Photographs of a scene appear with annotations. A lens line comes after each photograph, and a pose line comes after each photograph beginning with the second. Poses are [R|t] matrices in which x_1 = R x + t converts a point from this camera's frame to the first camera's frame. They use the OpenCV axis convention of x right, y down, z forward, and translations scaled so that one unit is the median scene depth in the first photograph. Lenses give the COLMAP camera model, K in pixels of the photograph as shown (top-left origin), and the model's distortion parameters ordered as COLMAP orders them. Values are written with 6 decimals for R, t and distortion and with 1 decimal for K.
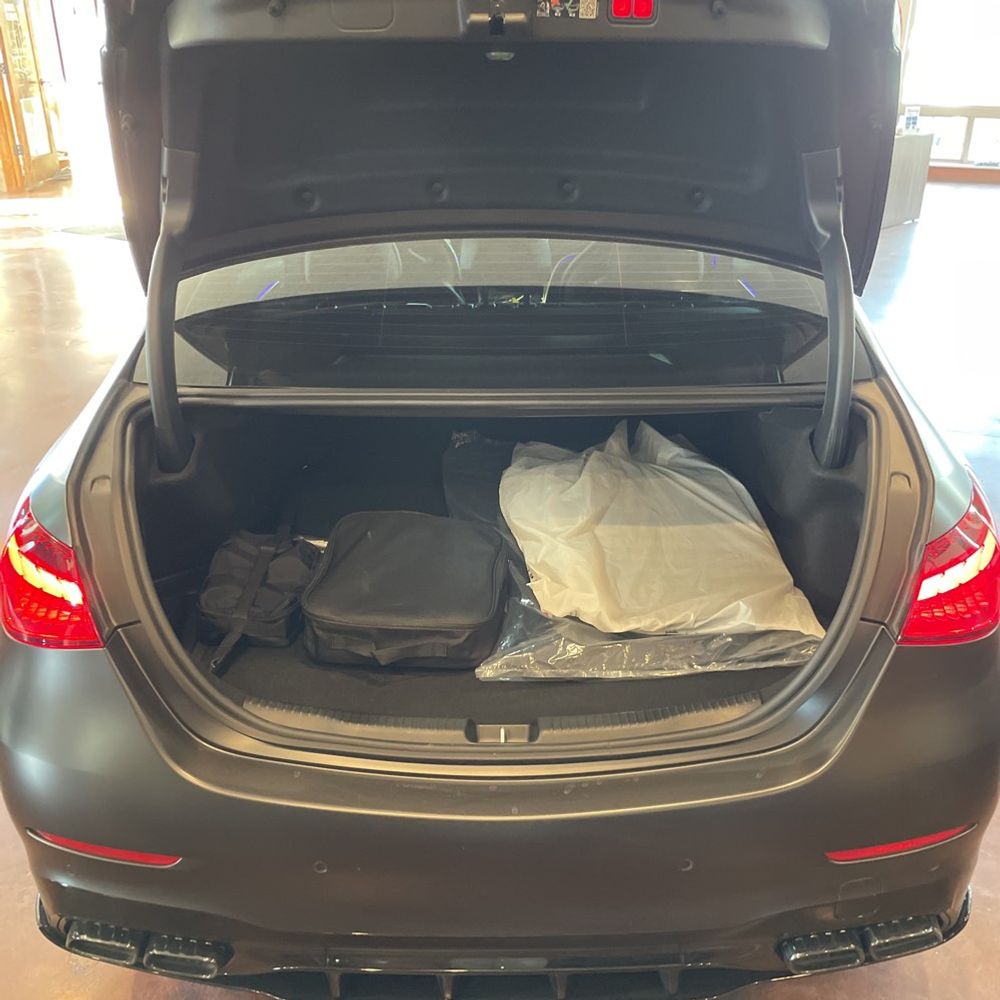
lens RADIAL K [[1000.6, 0, 500.0], [0, 1000.6, 500.0], [0, 0, 1]] dist [0.082925, -0.120867]
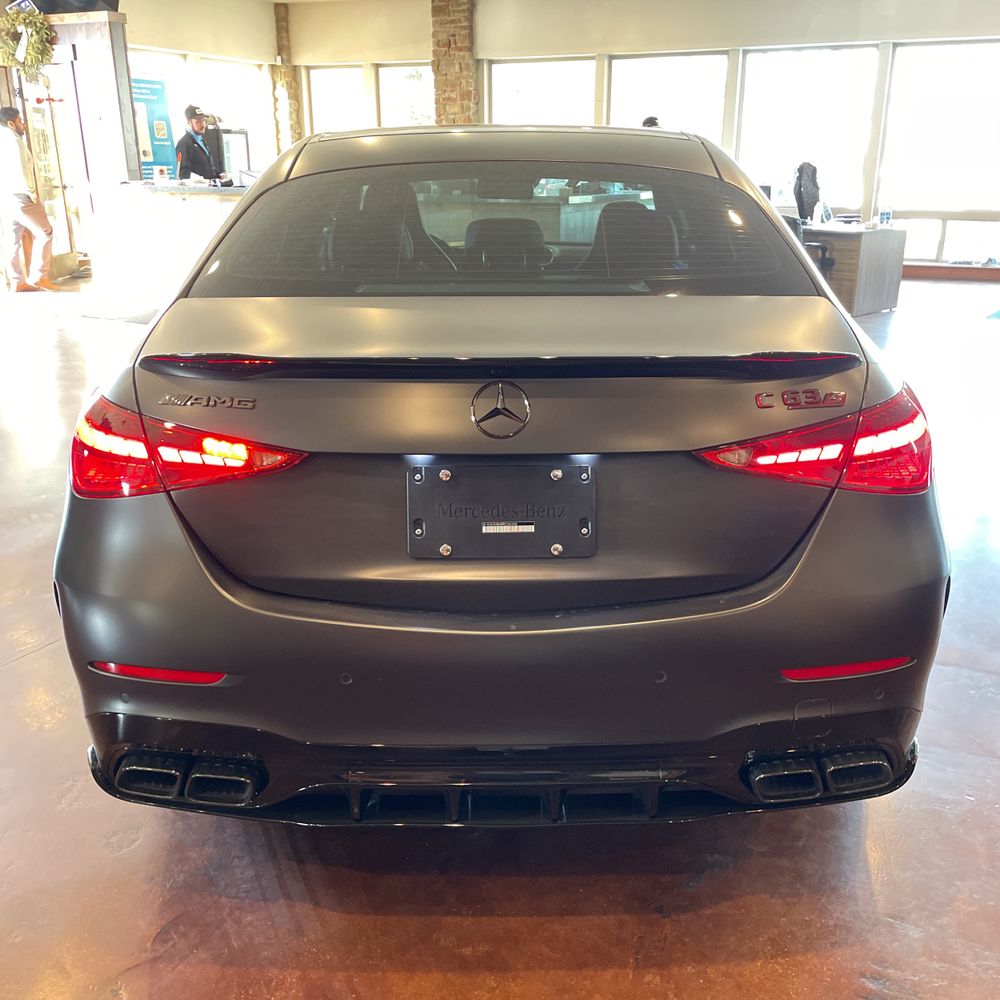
lens RADIAL K [[975.1, 0, 500.0], [0, 975.1, 500.0], [0, 0, 1]] dist [0.102456, -0.175329]
pose [[0.999998, 0.000232, 0.001845, -0.002207], [-0.000074, 0.996344, -0.085430, 0.185544], [-0.001858, 0.085430, 0.996342, -0.103289]]
